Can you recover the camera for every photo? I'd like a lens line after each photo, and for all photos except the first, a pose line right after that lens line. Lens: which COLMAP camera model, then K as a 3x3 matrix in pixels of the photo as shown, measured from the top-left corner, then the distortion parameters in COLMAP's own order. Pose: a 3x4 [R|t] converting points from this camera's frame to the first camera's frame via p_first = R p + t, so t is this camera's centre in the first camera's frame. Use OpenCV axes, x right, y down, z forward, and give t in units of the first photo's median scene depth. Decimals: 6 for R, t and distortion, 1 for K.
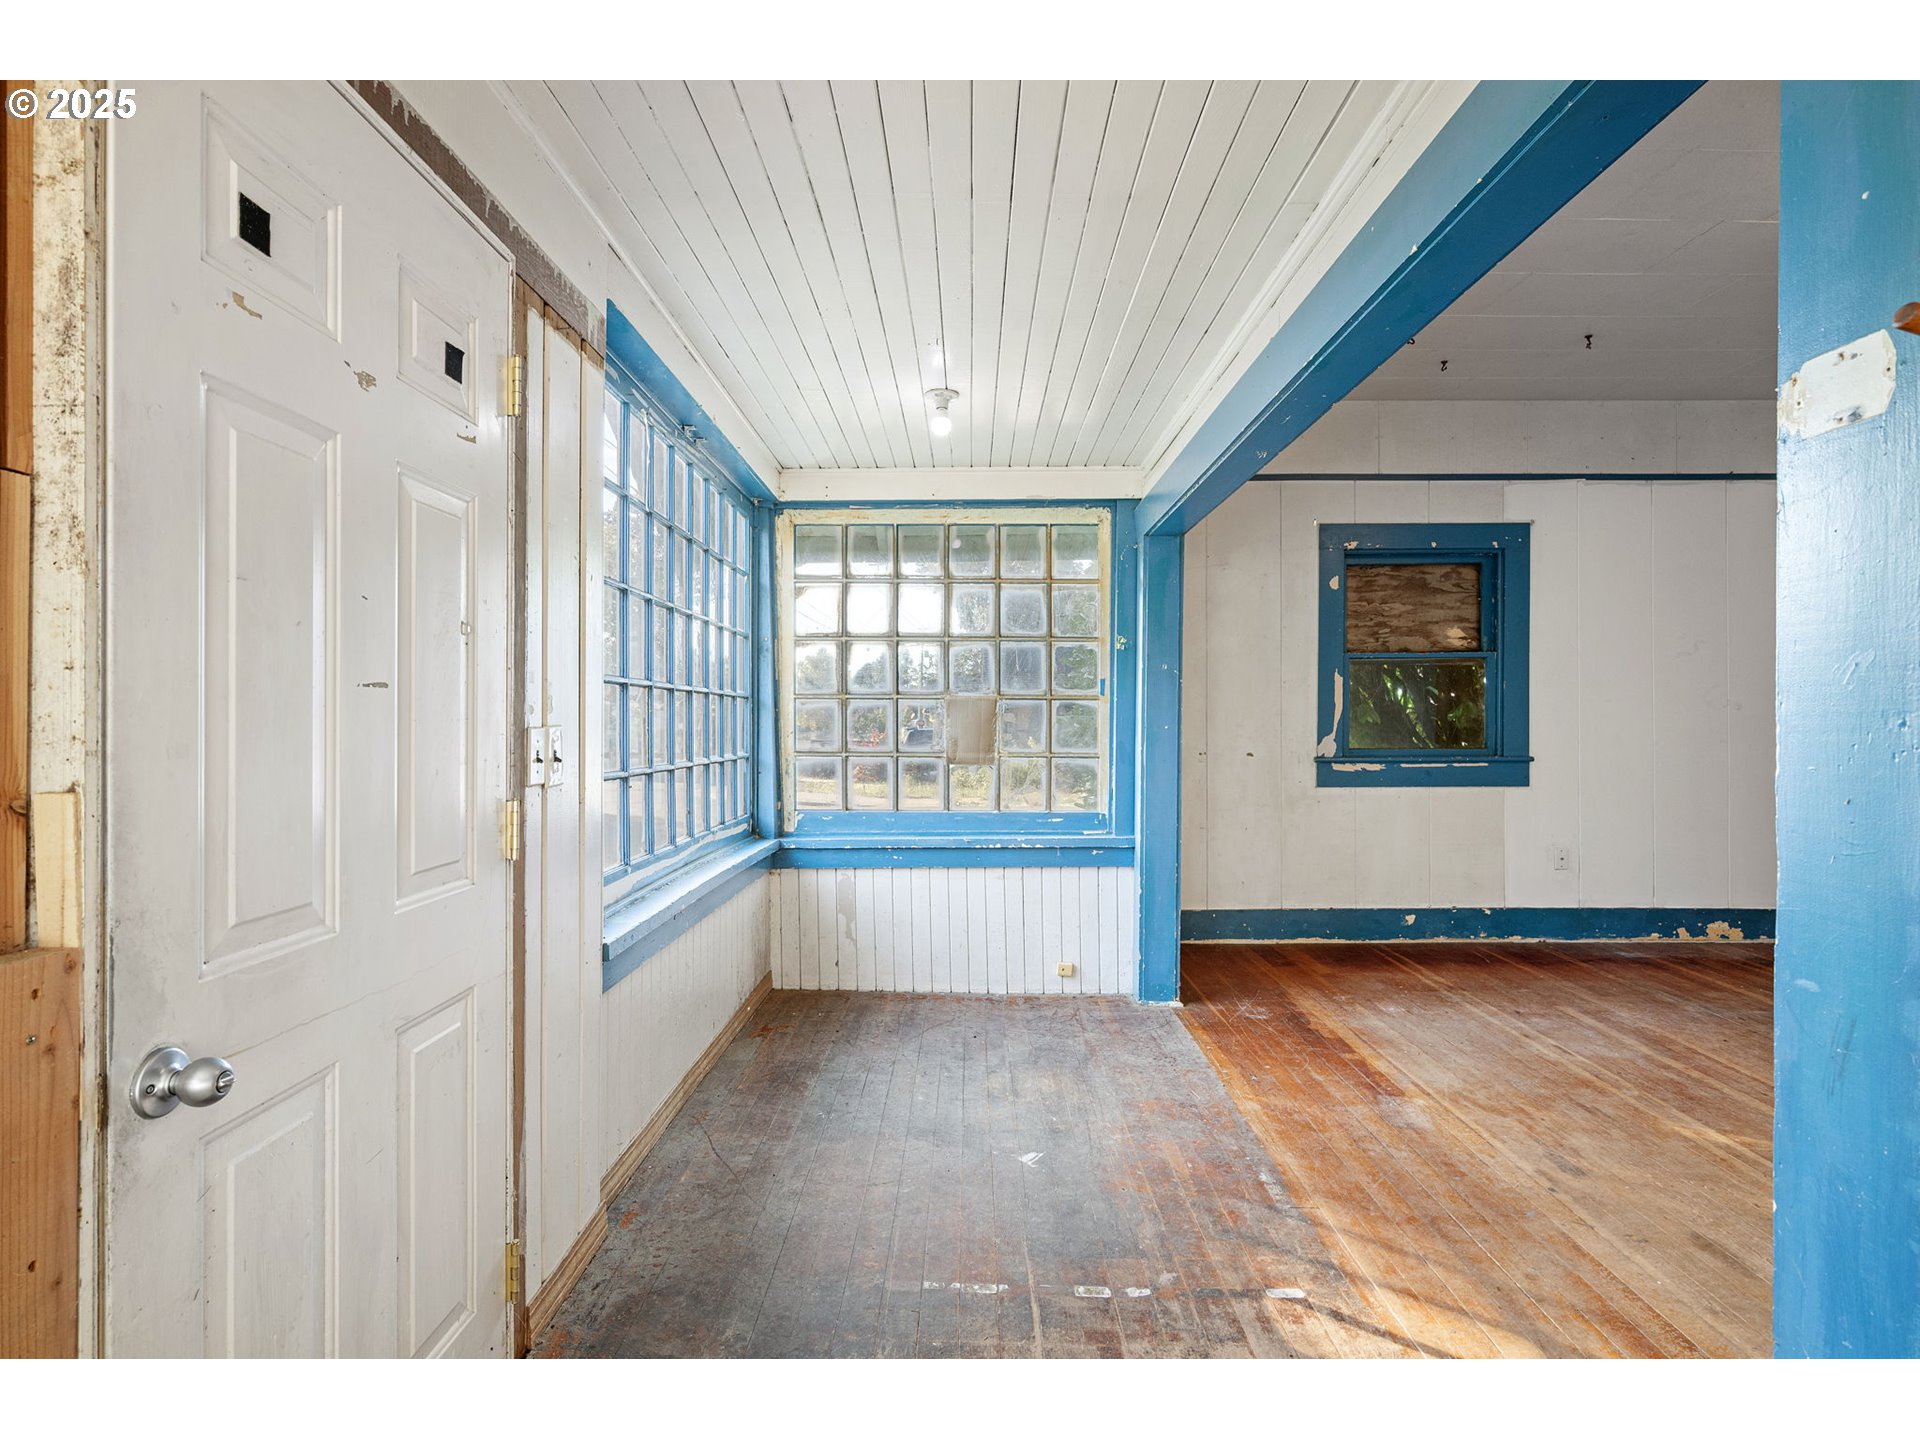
lens RADIAL K [[791.8, 0, 964.5], [0, 791.8, 715.2], [0, 0, 1]] dist [-0.002358, 0.000060]
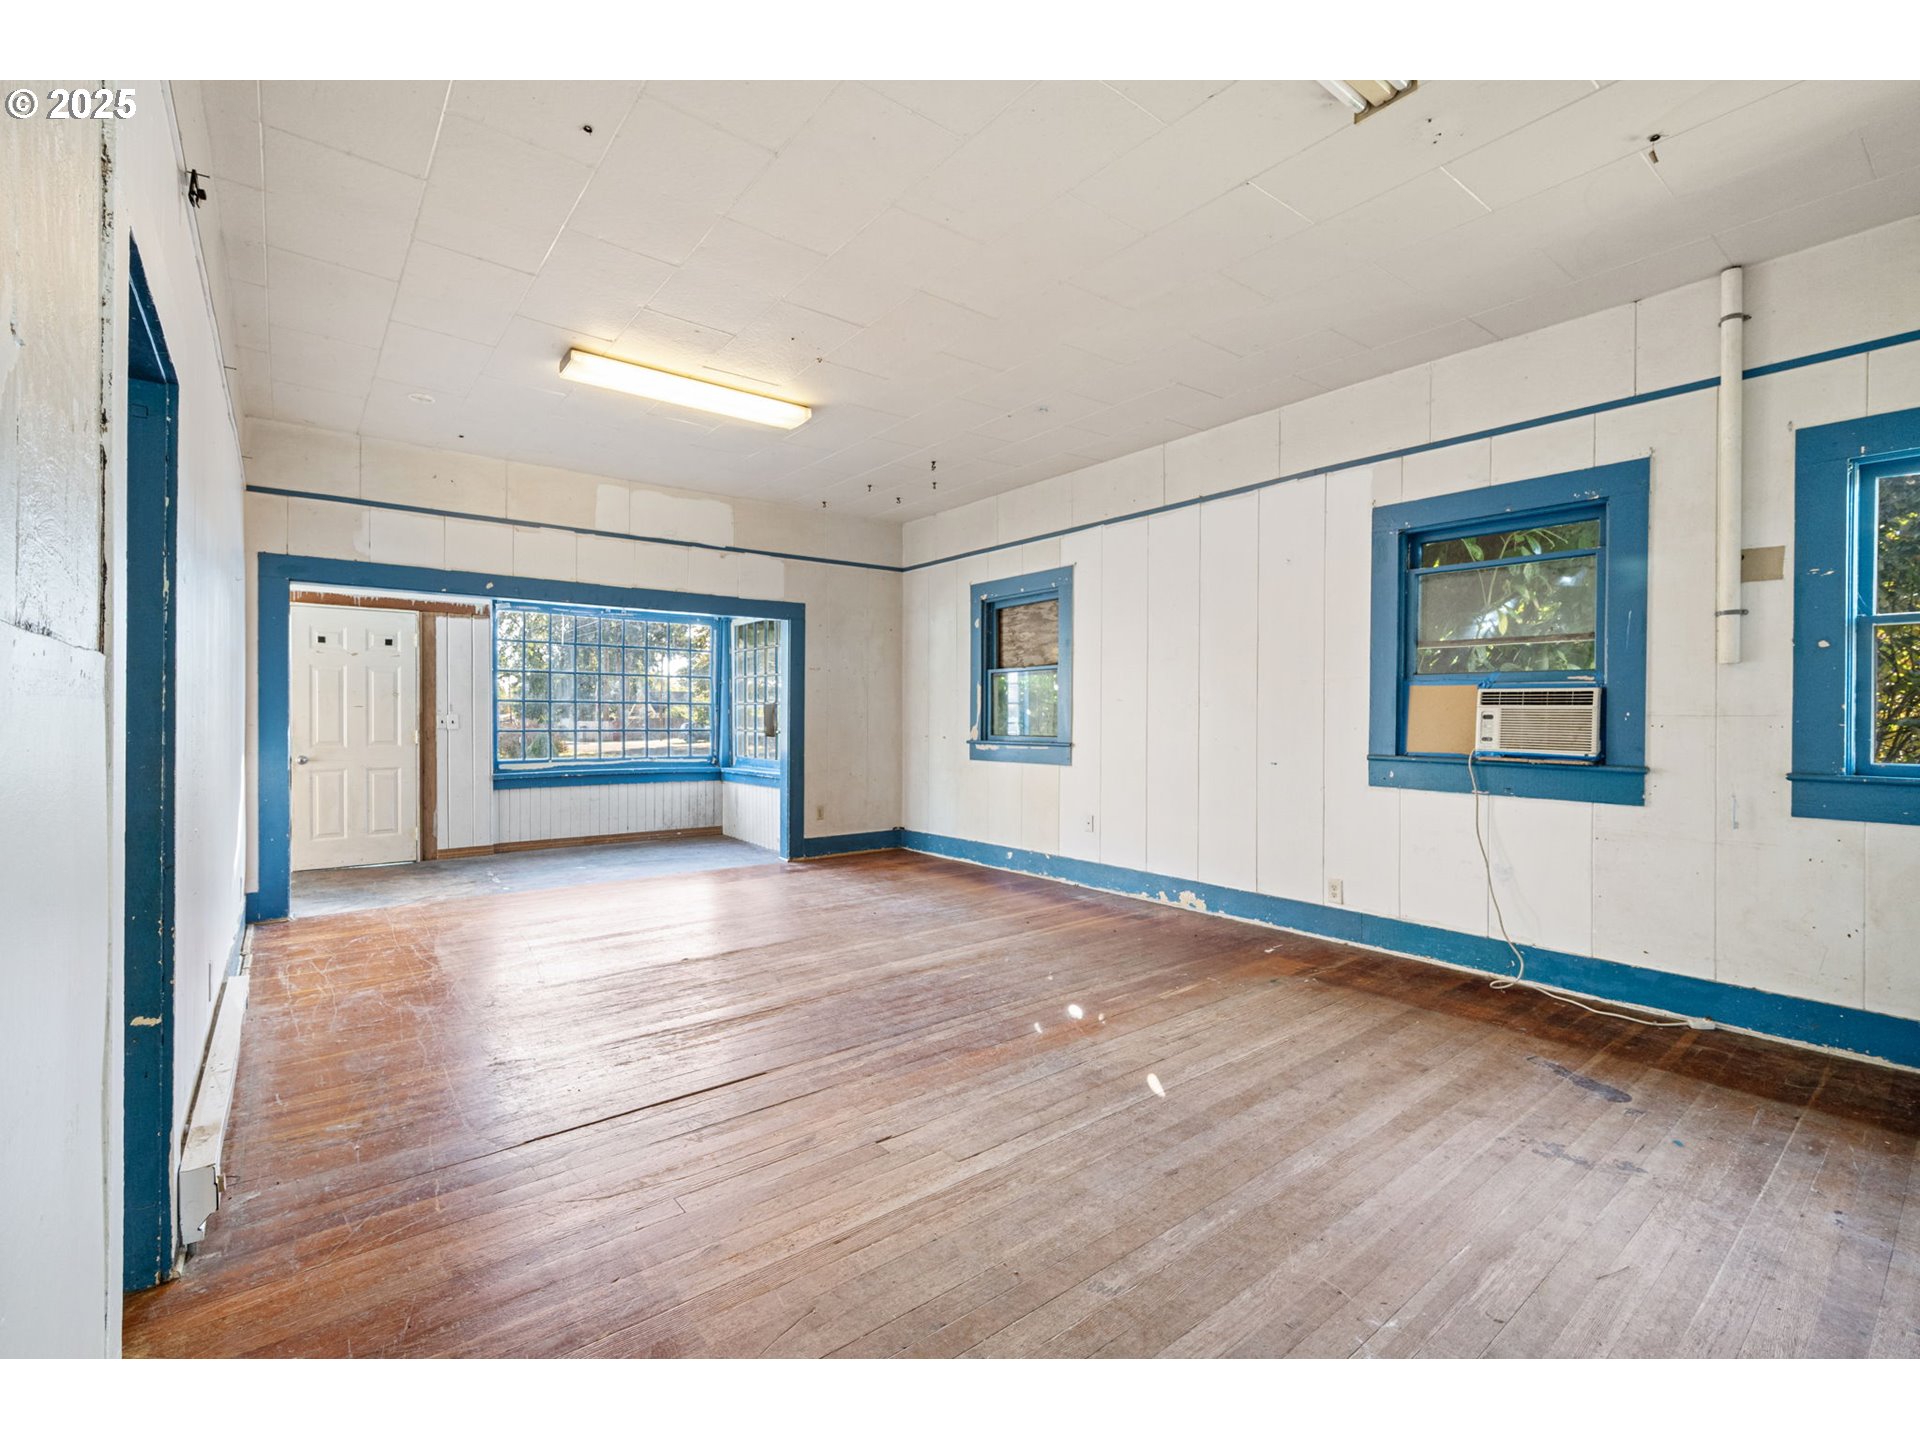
lens RADIAL K [[844.3, 0, 954.3], [0, 844.3, 722.1], [0, 0, 1]] dist [-0.000614, -0.000453]
pose [[0.628540, 0.006767, -0.777748, 1.681251], [0.000068, 0.999962, 0.008756, 0.004654], [0.777777, -0.005557, 0.628515, -0.034296]]
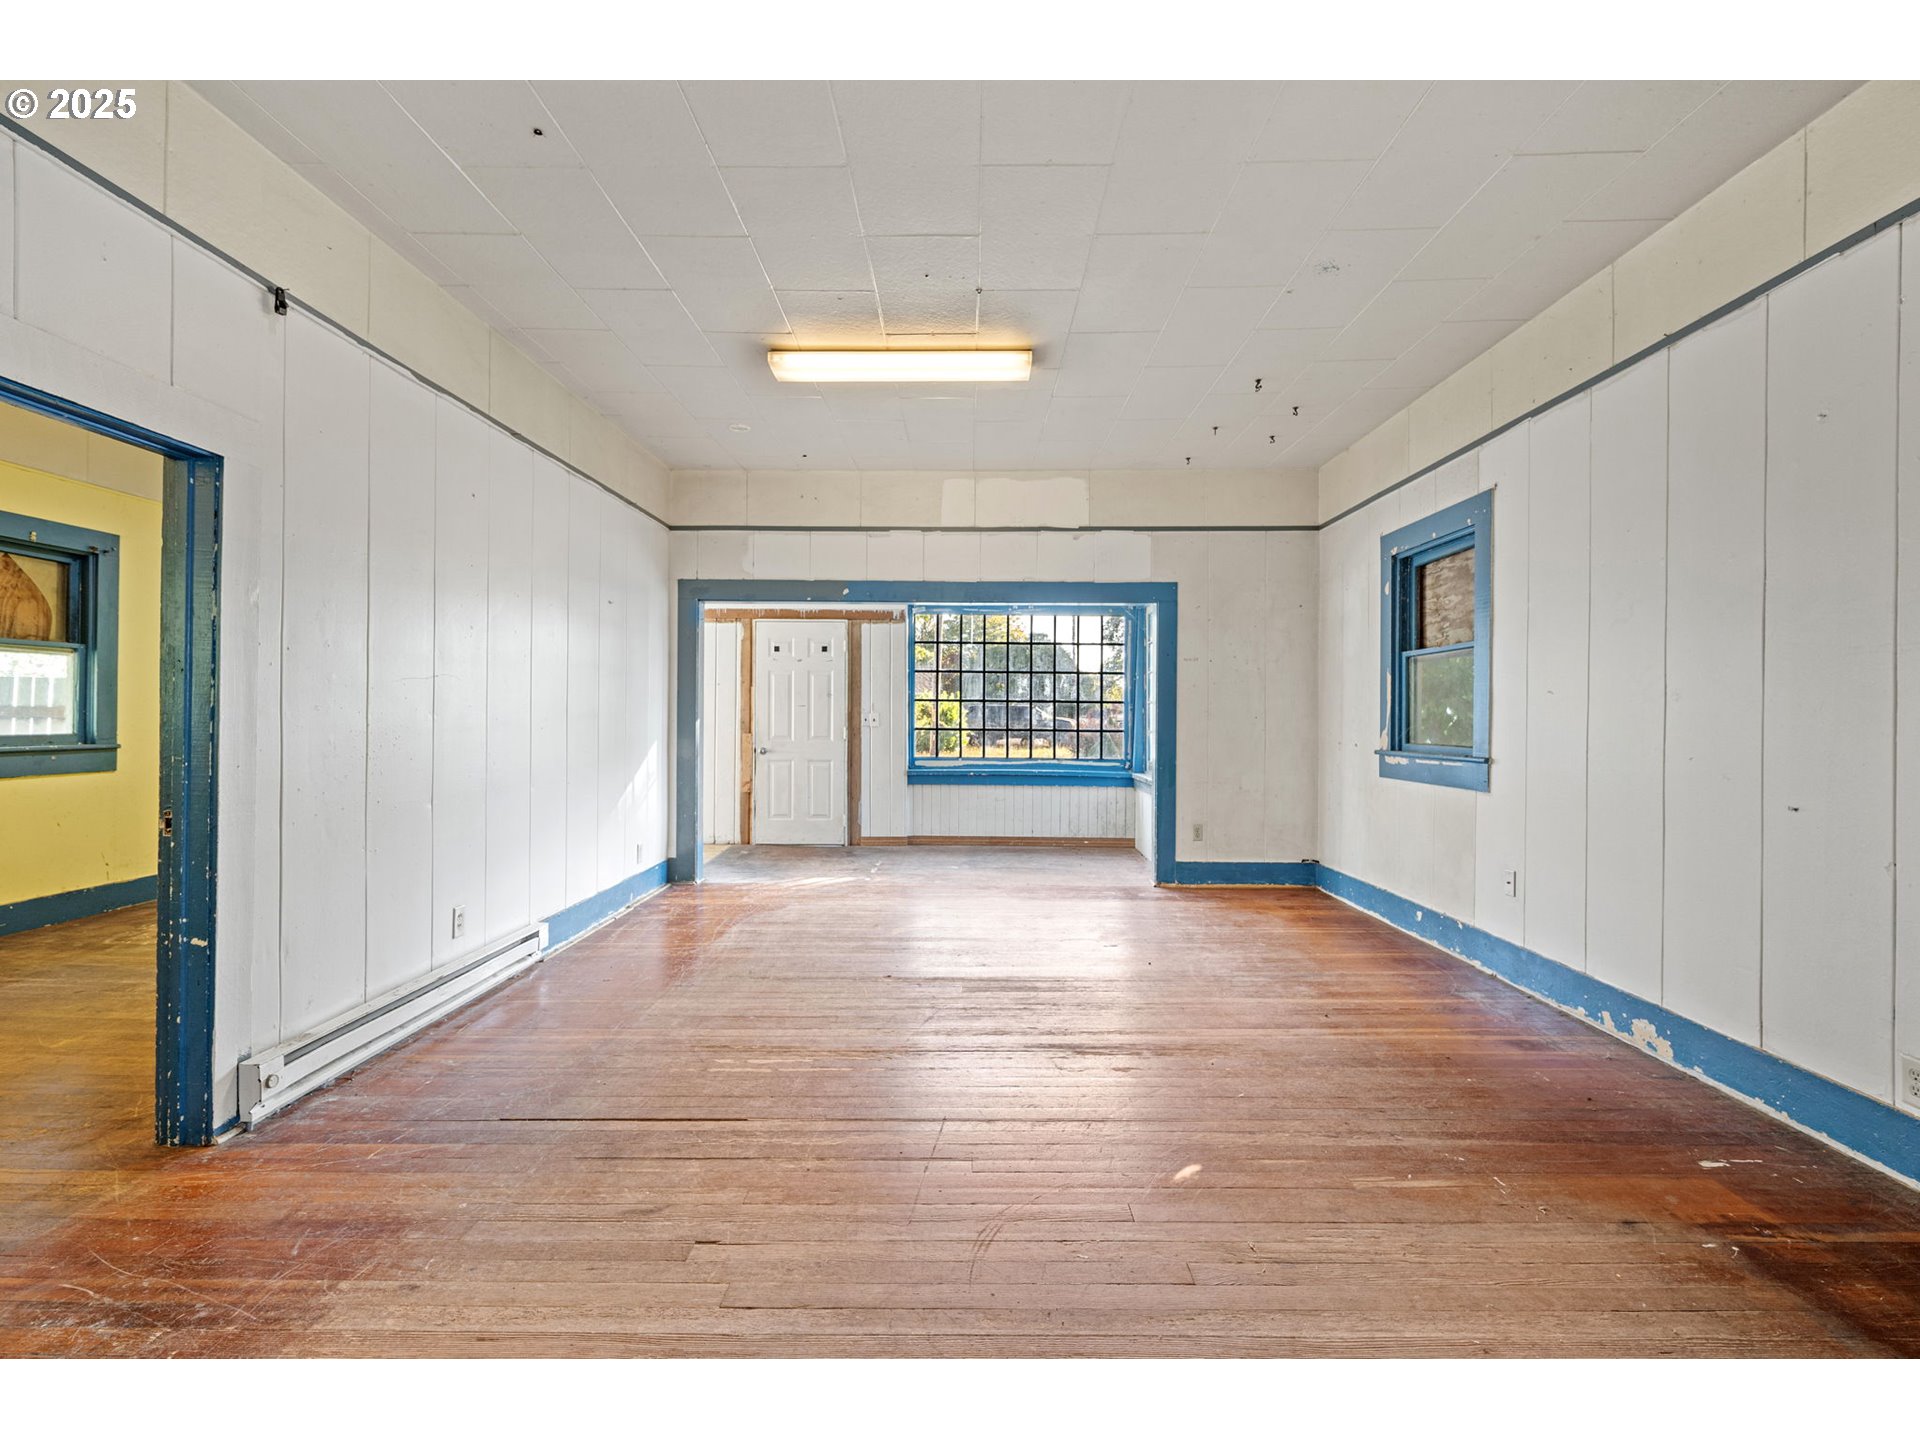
lens RADIAL K [[904.3, 0, 964.9], [0, 904.3, 715.5], [0, 0, 1]] dist [-0.001556, -0.000954]
pose [[0.005204, 0.001864, -0.999985, 1.698757], [-0.003328, 0.999993, 0.001847, 0.005246], [0.999981, 0.003318, 0.005210, 0.419067]]
